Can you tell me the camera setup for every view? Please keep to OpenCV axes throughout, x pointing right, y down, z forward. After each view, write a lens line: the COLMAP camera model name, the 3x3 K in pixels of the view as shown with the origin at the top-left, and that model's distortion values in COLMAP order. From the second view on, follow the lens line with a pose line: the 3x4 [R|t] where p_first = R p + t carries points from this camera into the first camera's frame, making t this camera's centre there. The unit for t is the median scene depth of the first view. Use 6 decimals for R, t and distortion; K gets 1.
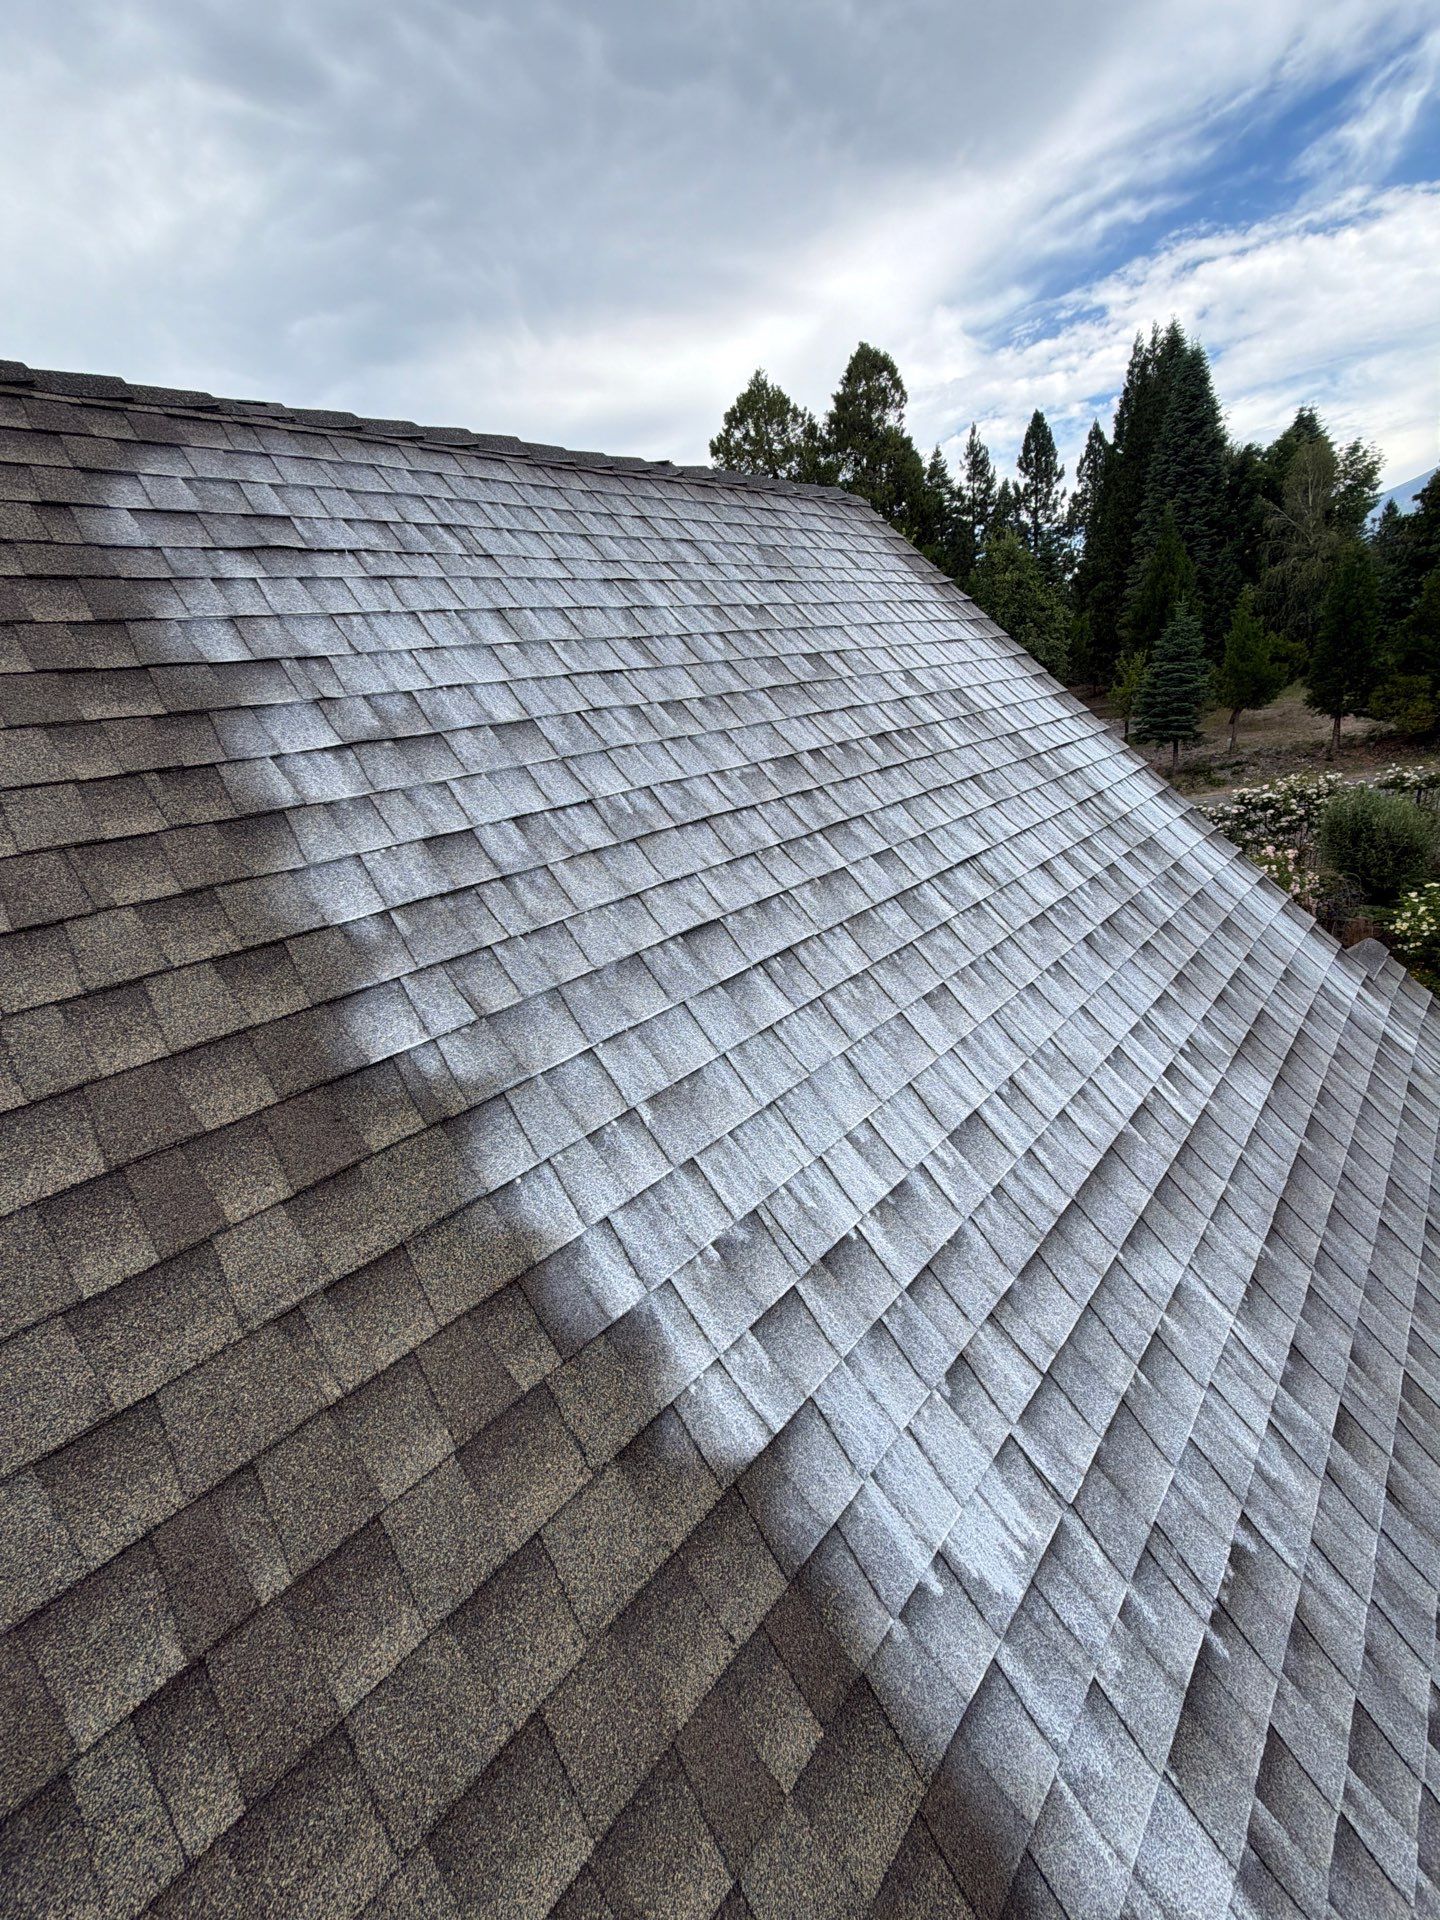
lens RADIAL K [[755.3, 0, 731.5], [0, 755.3, 952.2], [0, 0, 1]] dist [0.000100, -0.000153]
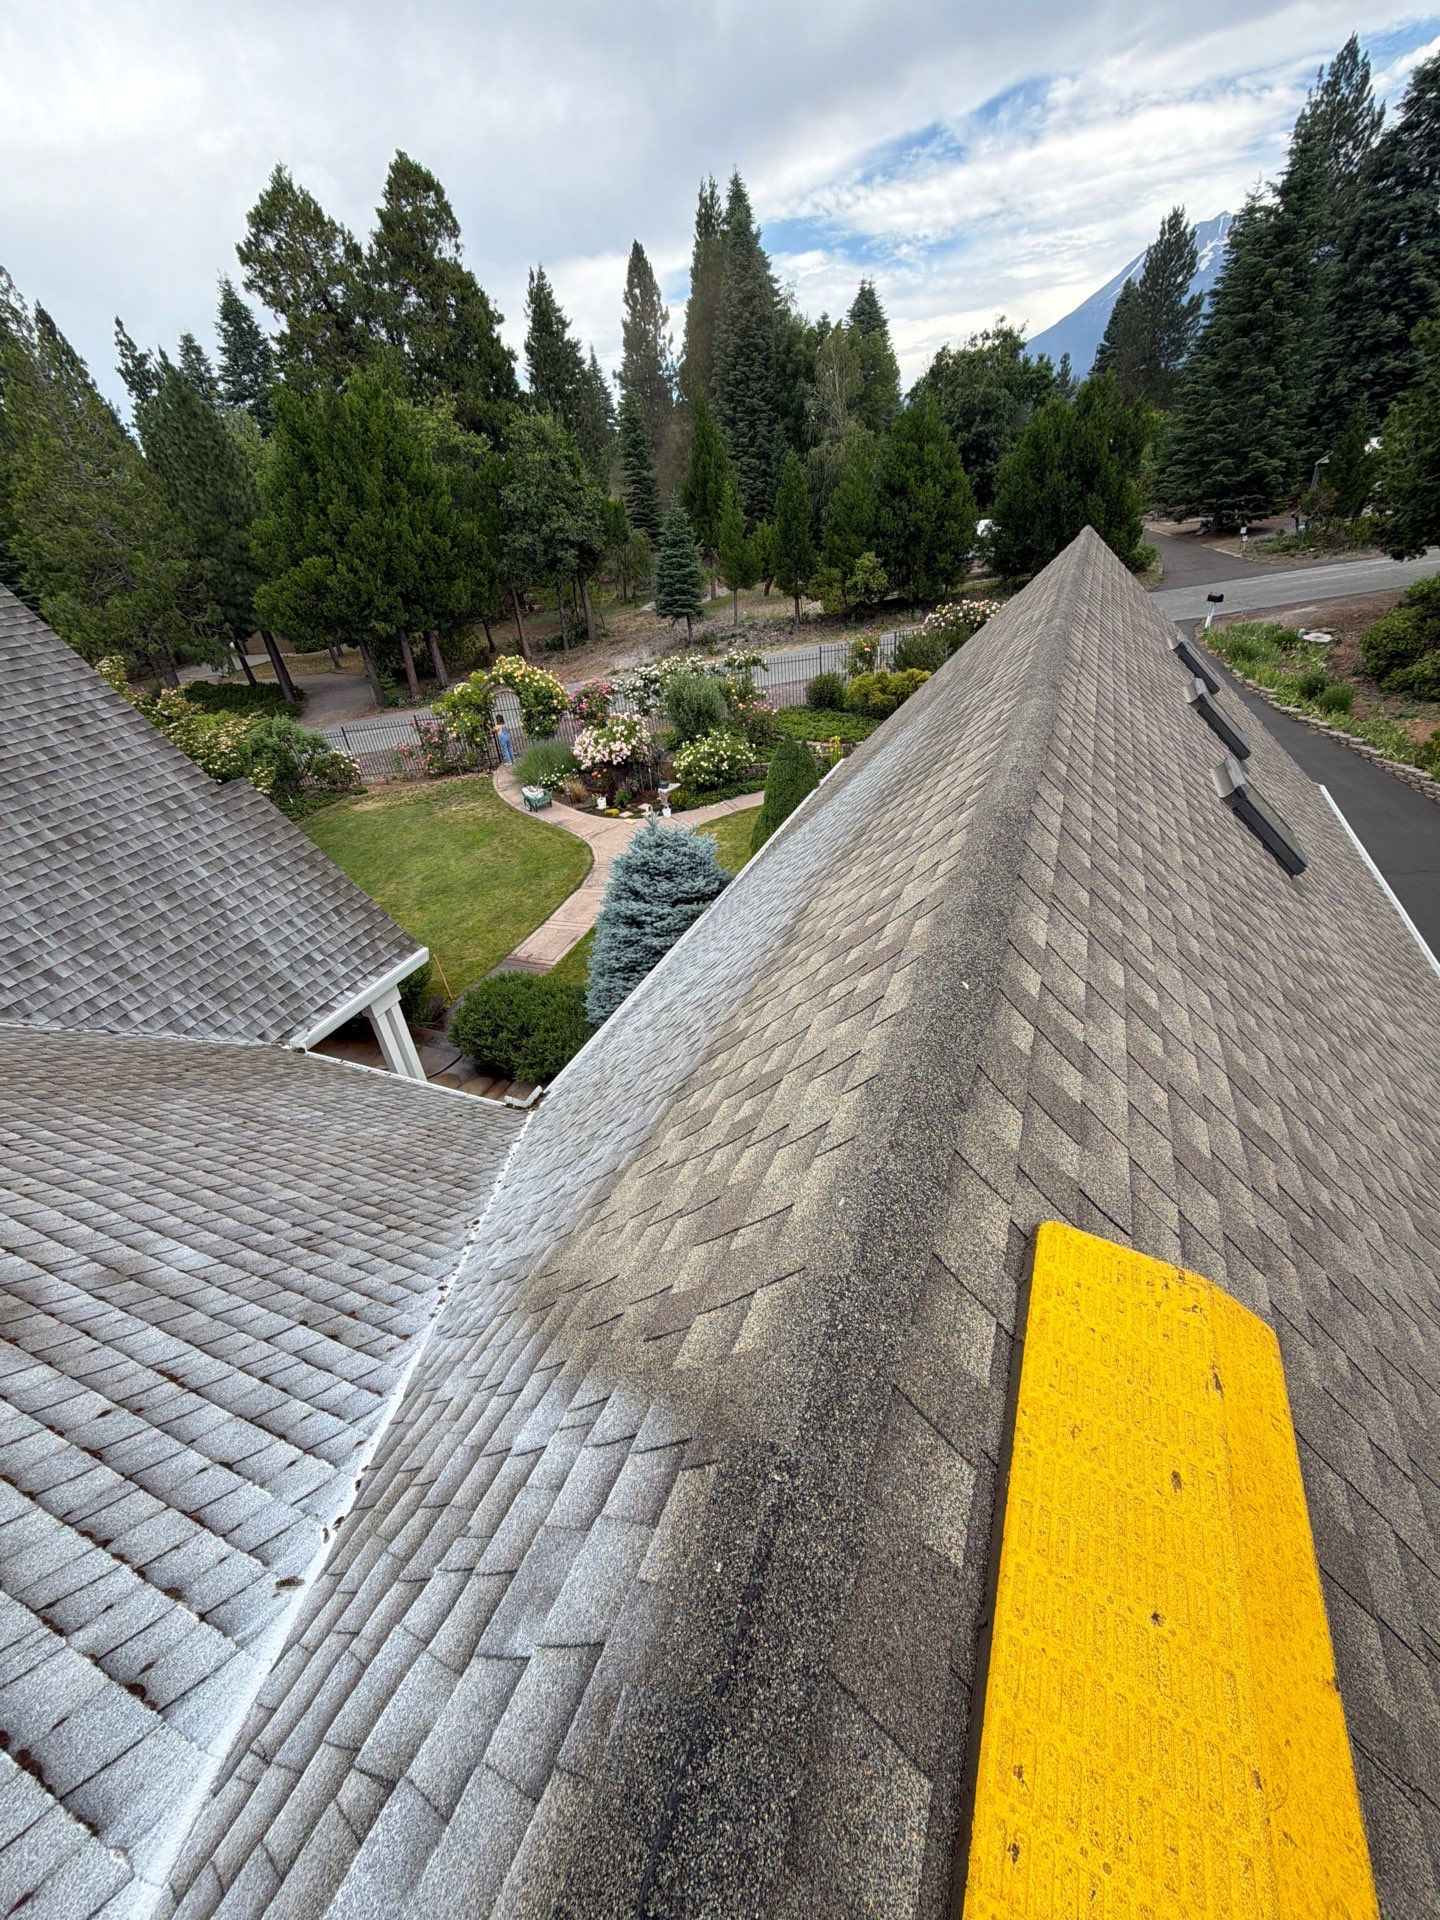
lens RADIAL K [[755.3, 0, 717.6], [0, 755.3, 952.6], [0, 0, 1]] dist [0.000100, -0.000153]
pose [[0.936279, -0.140270, 0.322034, 0.099896], [0.081208, 0.978407, 0.190067, 0.016434], [-0.341741, -0.151804, 0.927453, -0.147930]]
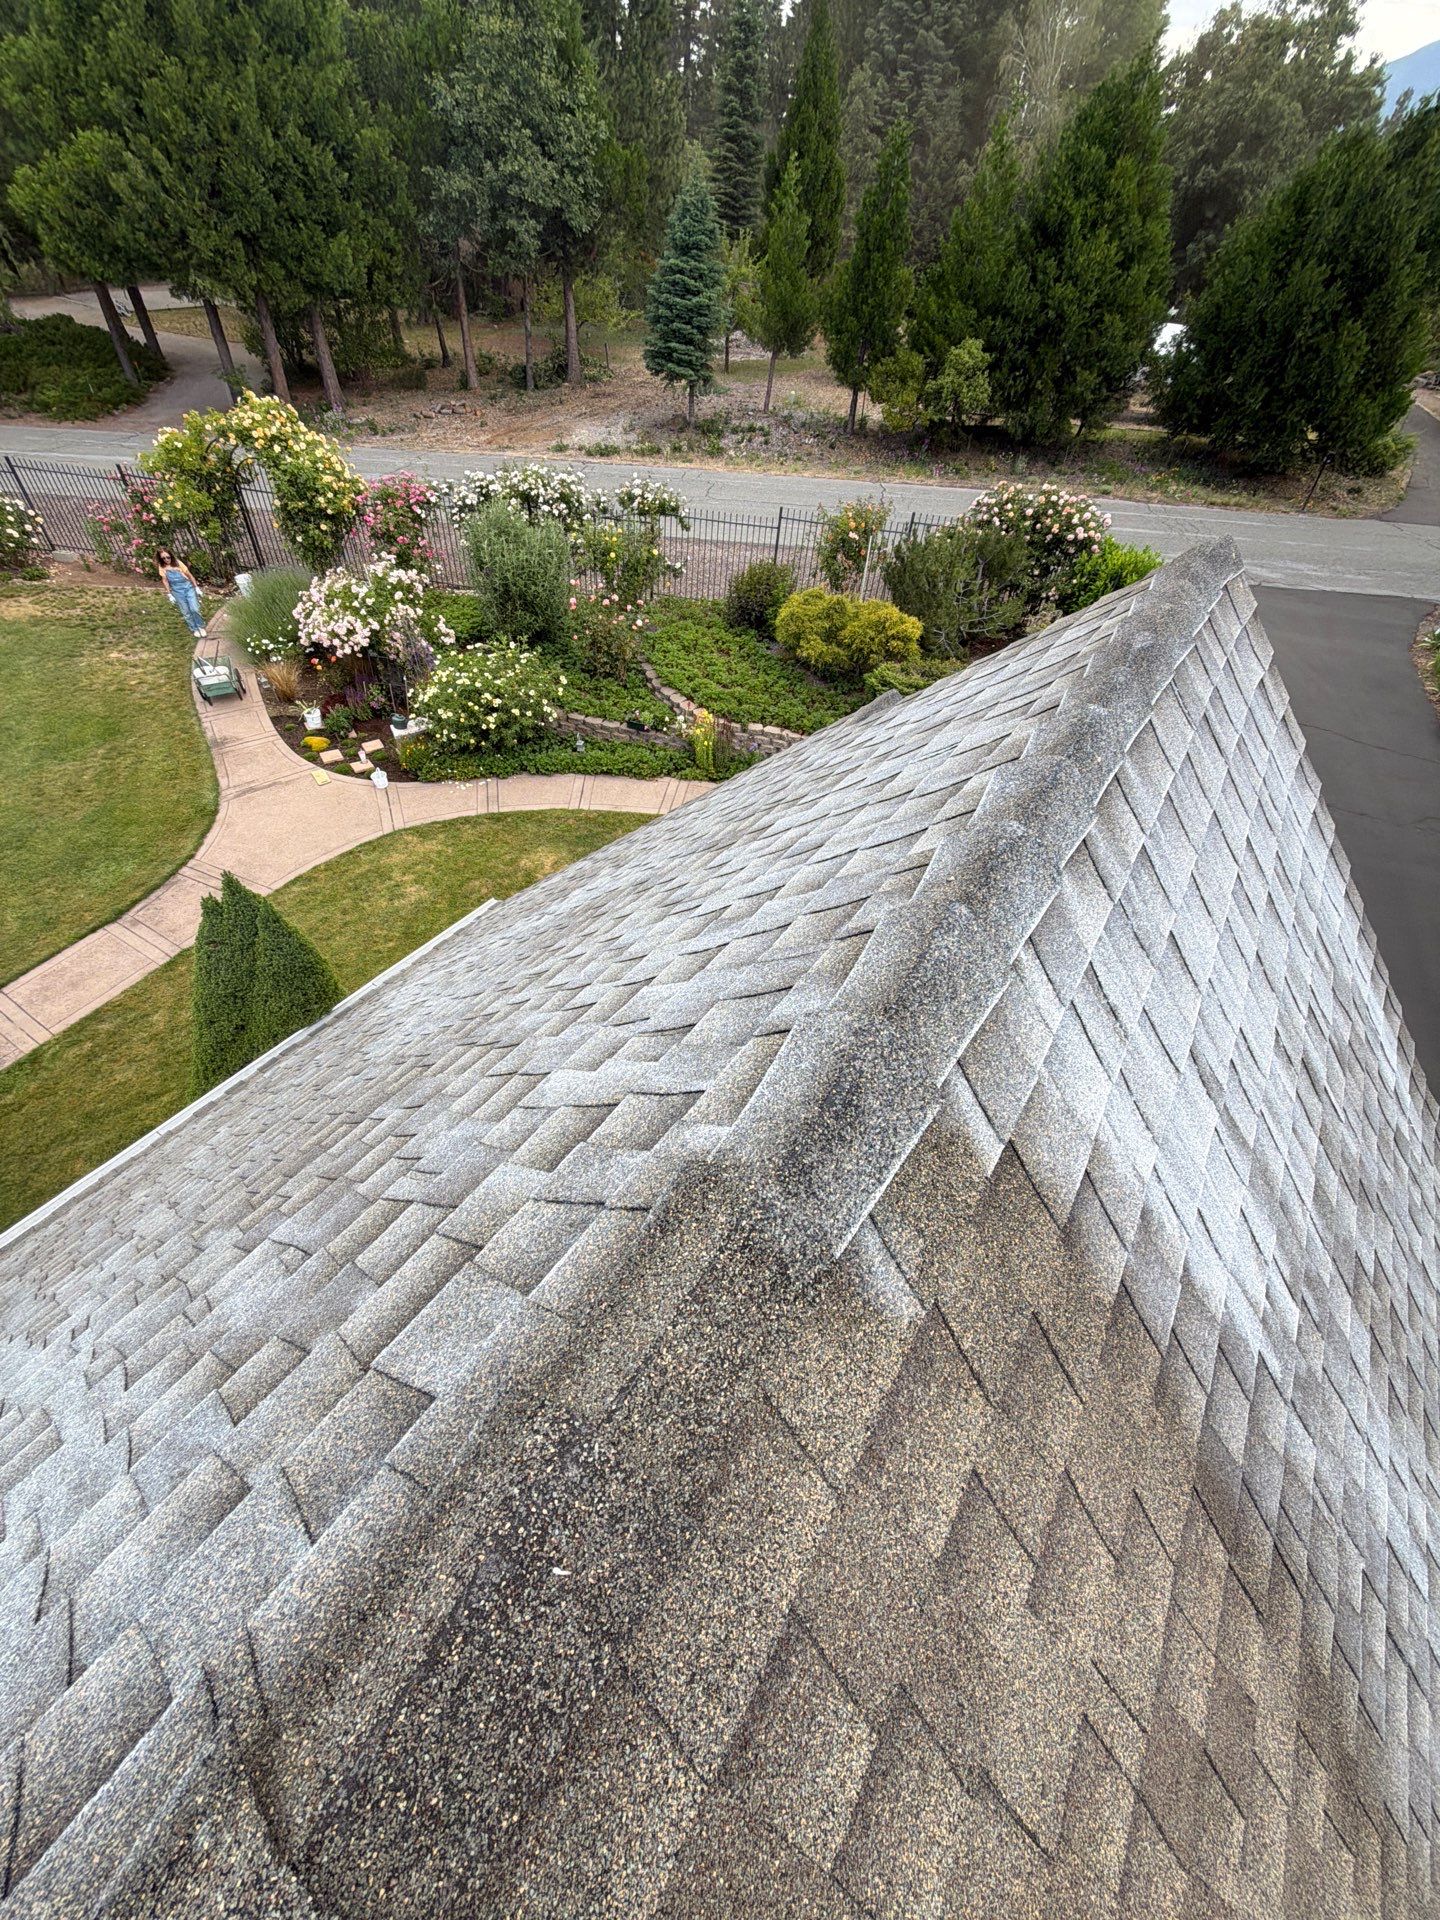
lens RADIAL K [[755.3, 0, 722.4], [0, 755.3, 951.8], [0, 0, 1]] dist [0.000100, -0.000153]
pose [[0.961017, 0.022770, 0.275549, 0.252786], [-0.143393, 0.893146, 0.426297, -0.048473], [-0.236399, -0.449191, 0.861593, -0.000734]]
